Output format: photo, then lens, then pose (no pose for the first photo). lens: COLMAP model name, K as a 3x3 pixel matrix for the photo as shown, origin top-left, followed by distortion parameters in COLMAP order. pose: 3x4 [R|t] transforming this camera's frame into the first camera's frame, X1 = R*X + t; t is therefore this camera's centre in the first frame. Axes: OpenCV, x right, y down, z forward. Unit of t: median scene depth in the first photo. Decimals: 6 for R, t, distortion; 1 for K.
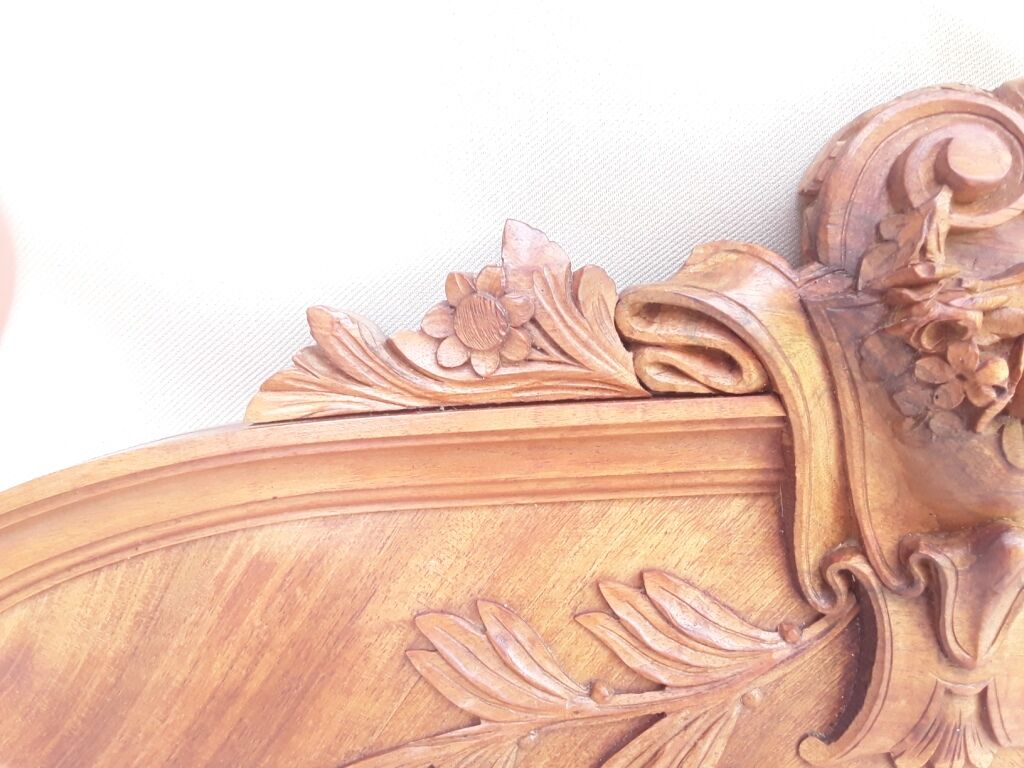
lens RADIAL K [[844.5, 0, 496.9], [0, 844.5, 383.5], [0, 0, 1]] dist [0.136089, -0.265913]
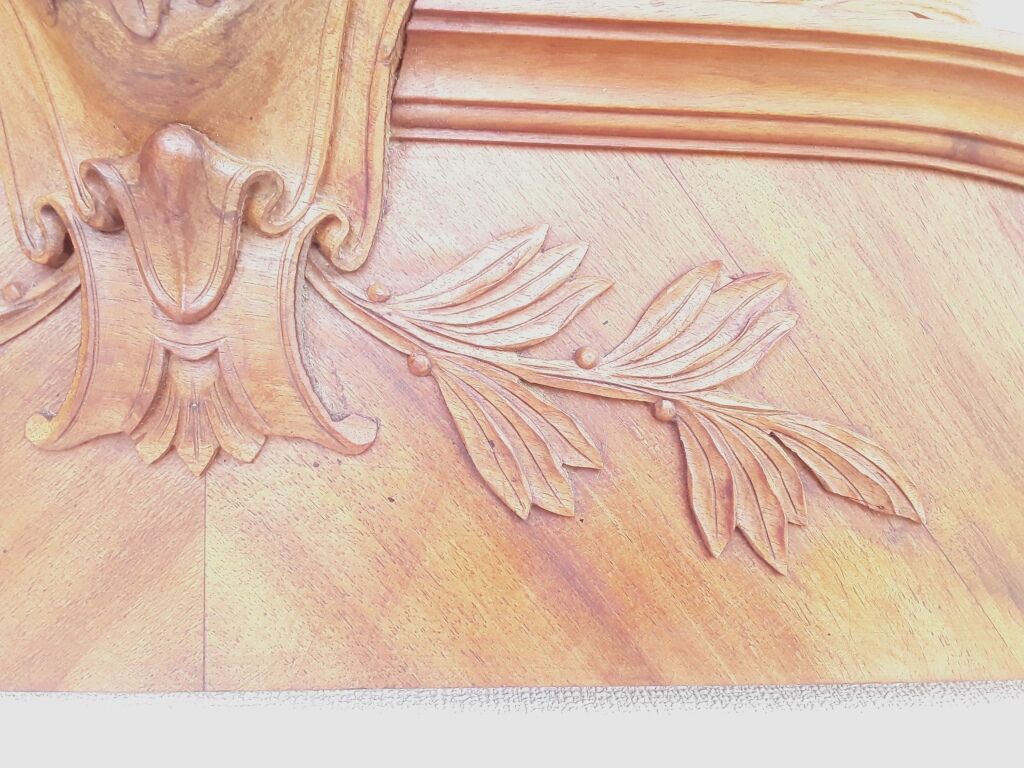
lens RADIAL K [[844.5, 0, 496.9], [0, 844.5, 383.5], [0, 0, 1]] dist [0.136089, -0.265913]
pose [[0.998969, 0.030520, 0.033612, 0.913806], [-0.030363, 0.999526, -0.005148, 0.423845], [-0.033753, 0.004122, 0.999422, 0.131880]]
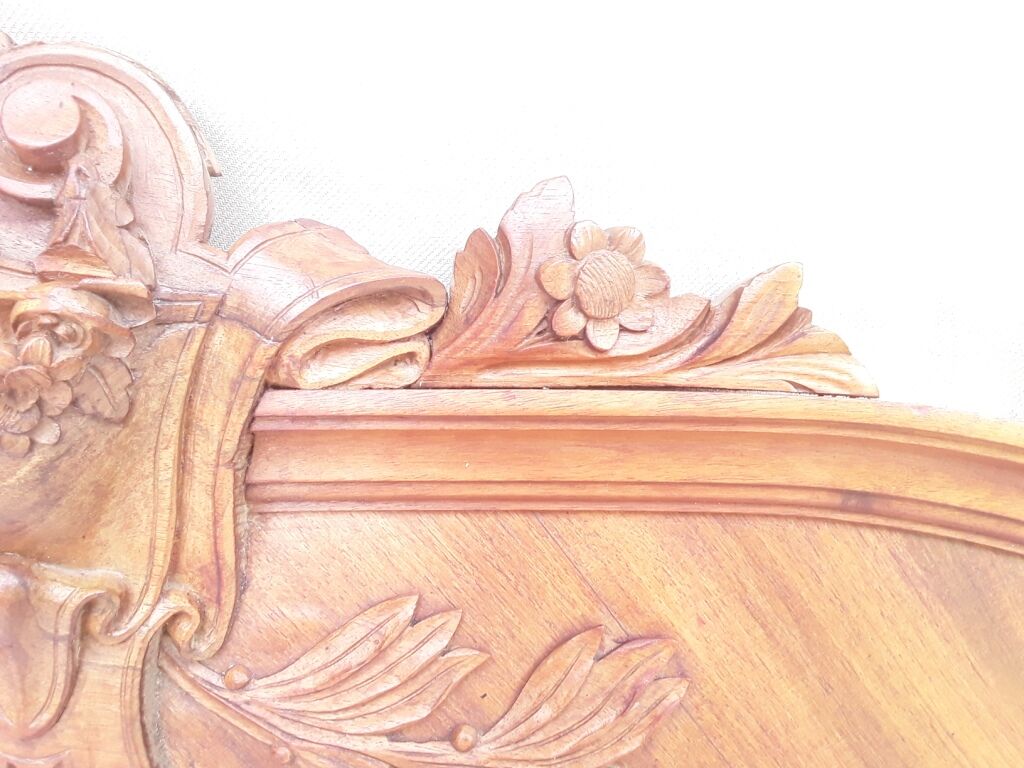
lens RADIAL K [[844.5, 0, 496.9], [0, 844.5, 383.5], [0, 0, 1]] dist [0.136089, -0.265913]
pose [[0.999828, -0.000800, 0.018522, 1.074741], [0.001880, 0.998293, -0.058373, 0.045478], [-0.018444, 0.058397, 0.998123, 0.168258]]
